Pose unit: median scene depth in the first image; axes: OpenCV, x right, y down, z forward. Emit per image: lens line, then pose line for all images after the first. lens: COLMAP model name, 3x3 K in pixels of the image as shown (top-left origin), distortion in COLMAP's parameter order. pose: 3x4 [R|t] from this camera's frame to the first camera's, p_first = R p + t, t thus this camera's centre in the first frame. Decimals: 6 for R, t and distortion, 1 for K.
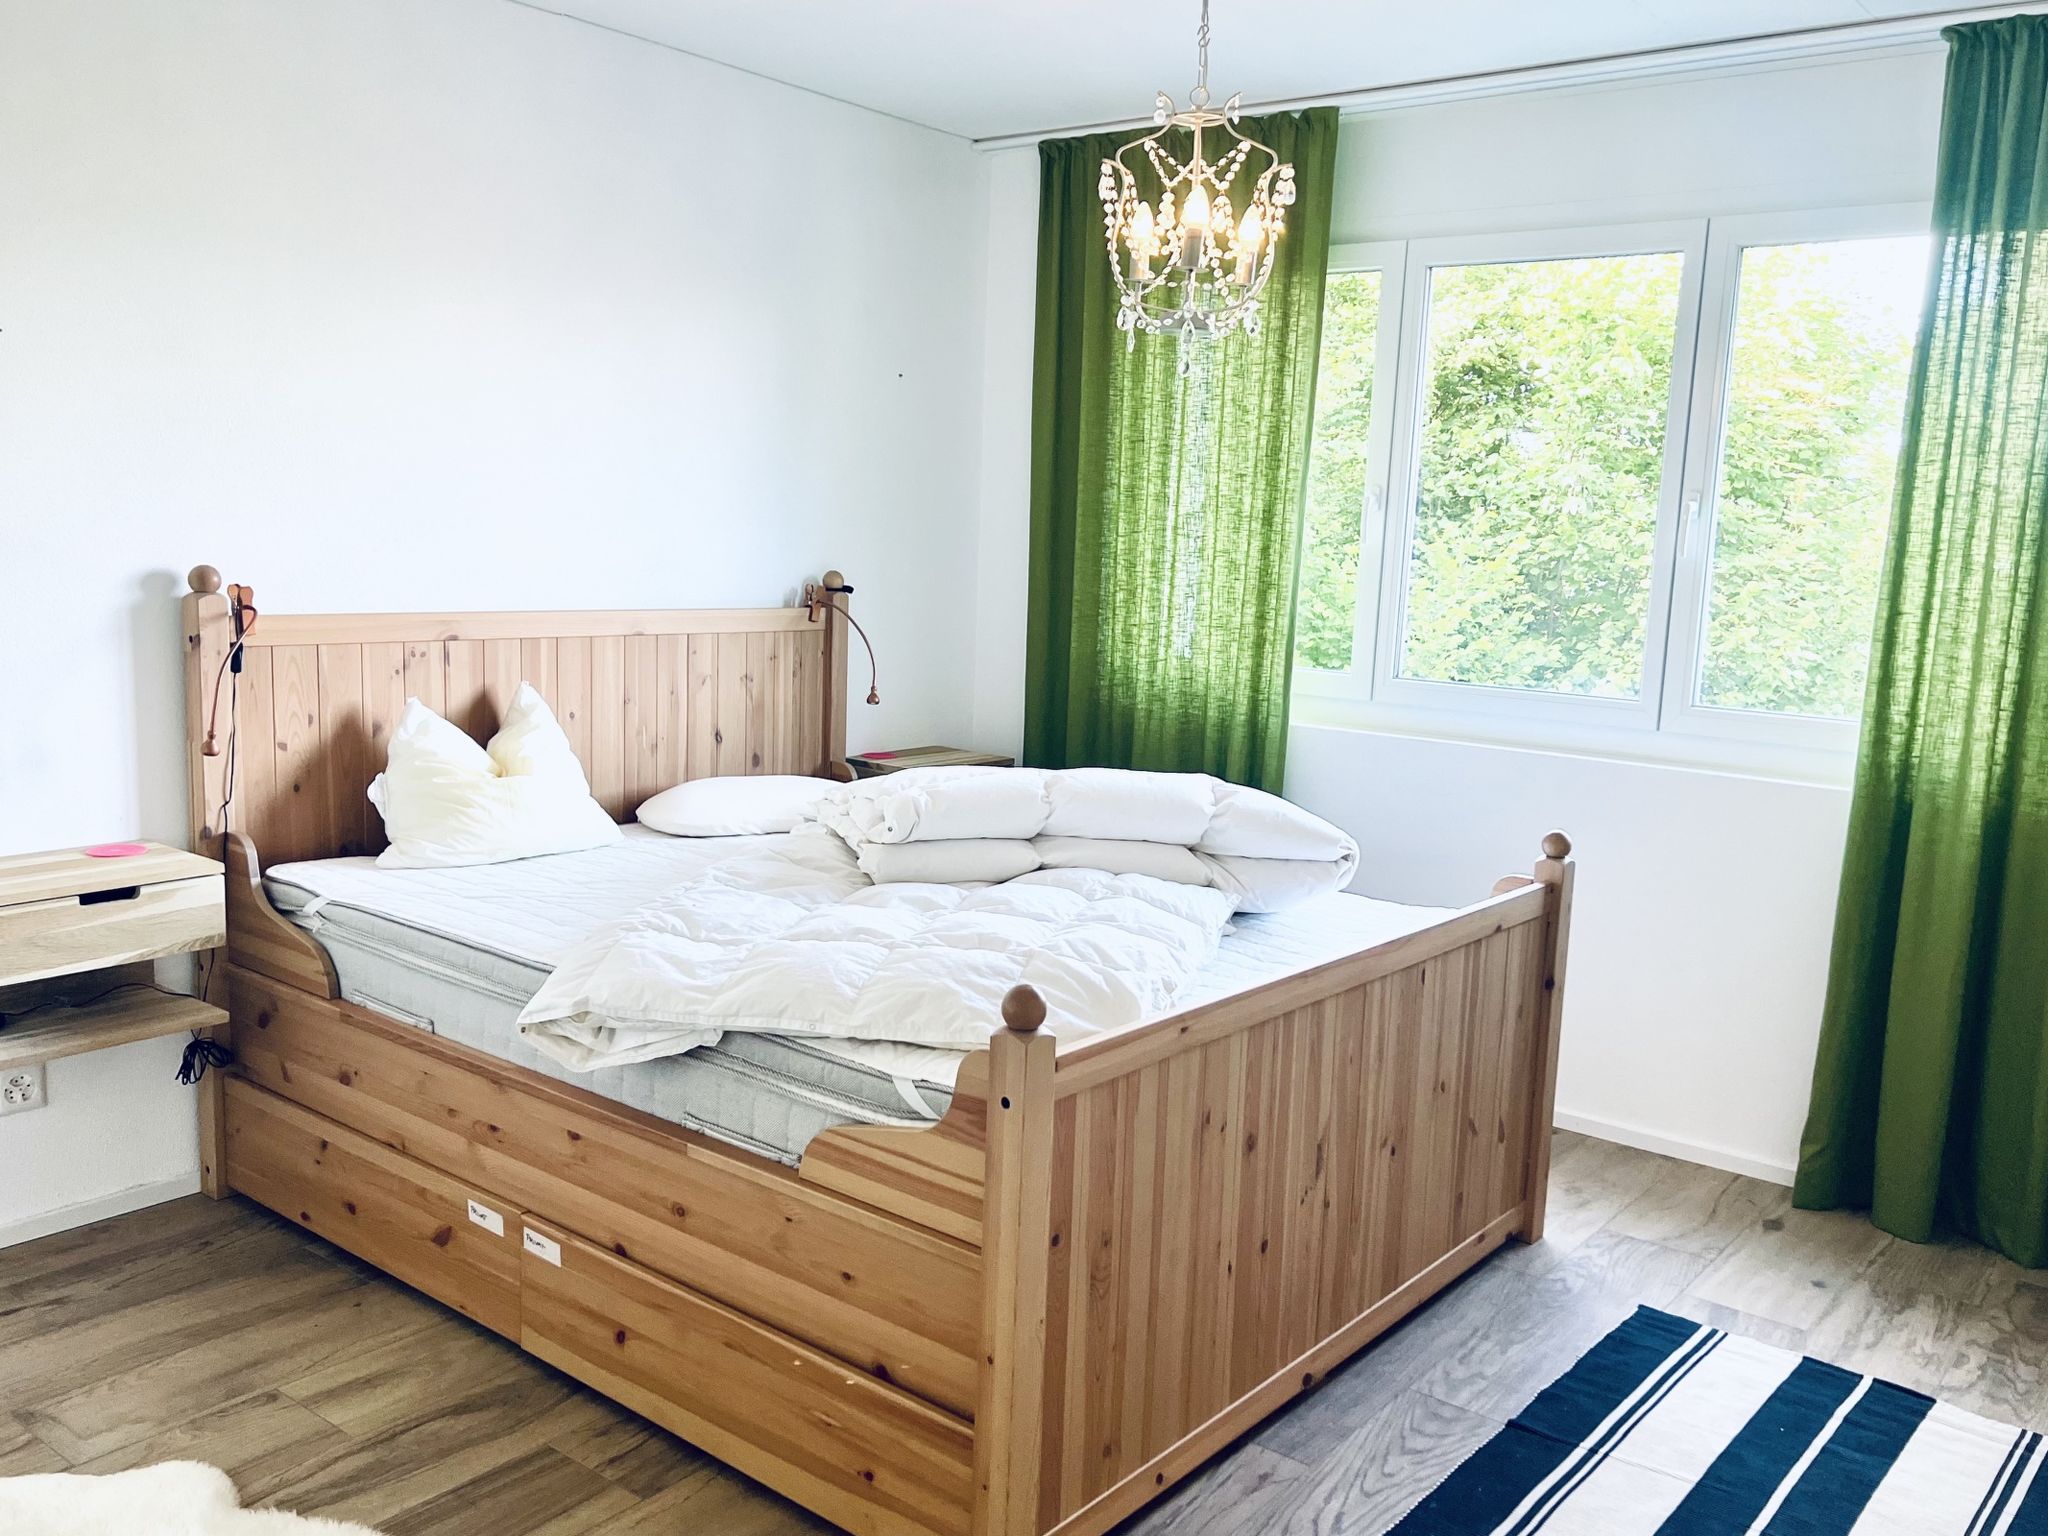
lens RADIAL K [[1728.4, 0, 1054.5], [0, 1728.4, 779.0], [0, 0, 1]] dist [0.095612, -0.161888]
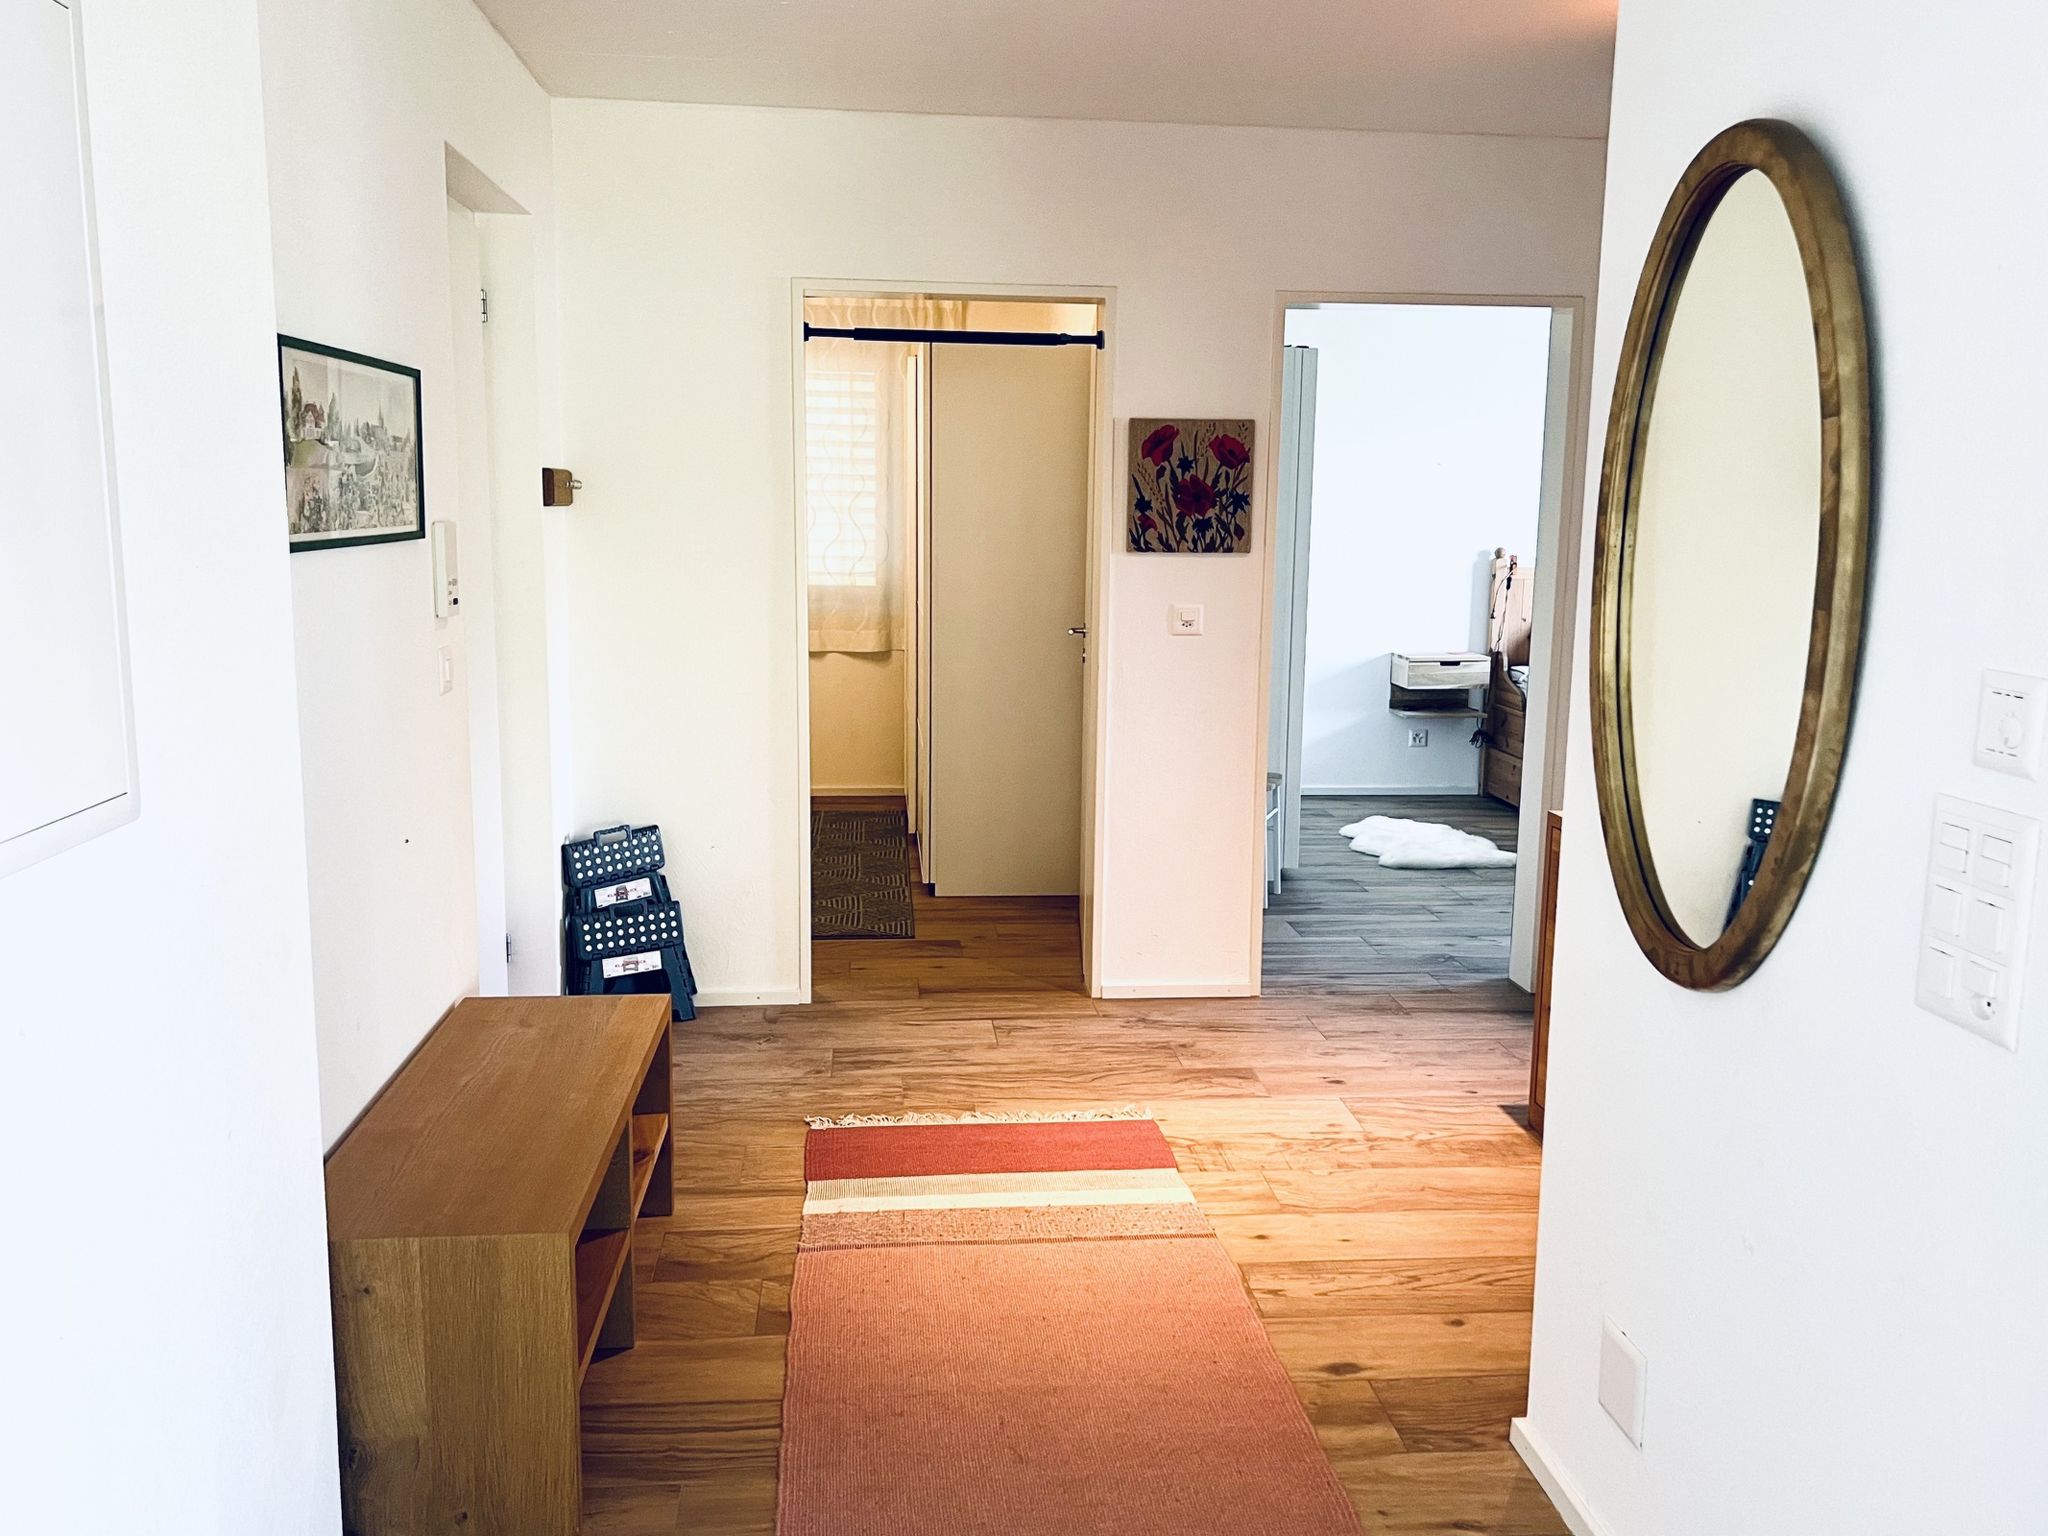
lens RADIAL K [[1728.4, 0, 1054.5], [0, 1728.4, 779.0], [0, 0, 1]] dist [0.095612, -0.161888]
pose [[0.694024, 0.080872, -0.715395, 0.934025], [-0.093264, 0.995397, 0.022047, 0.225793], [0.713886, 0.051420, 0.698372, -1.262744]]
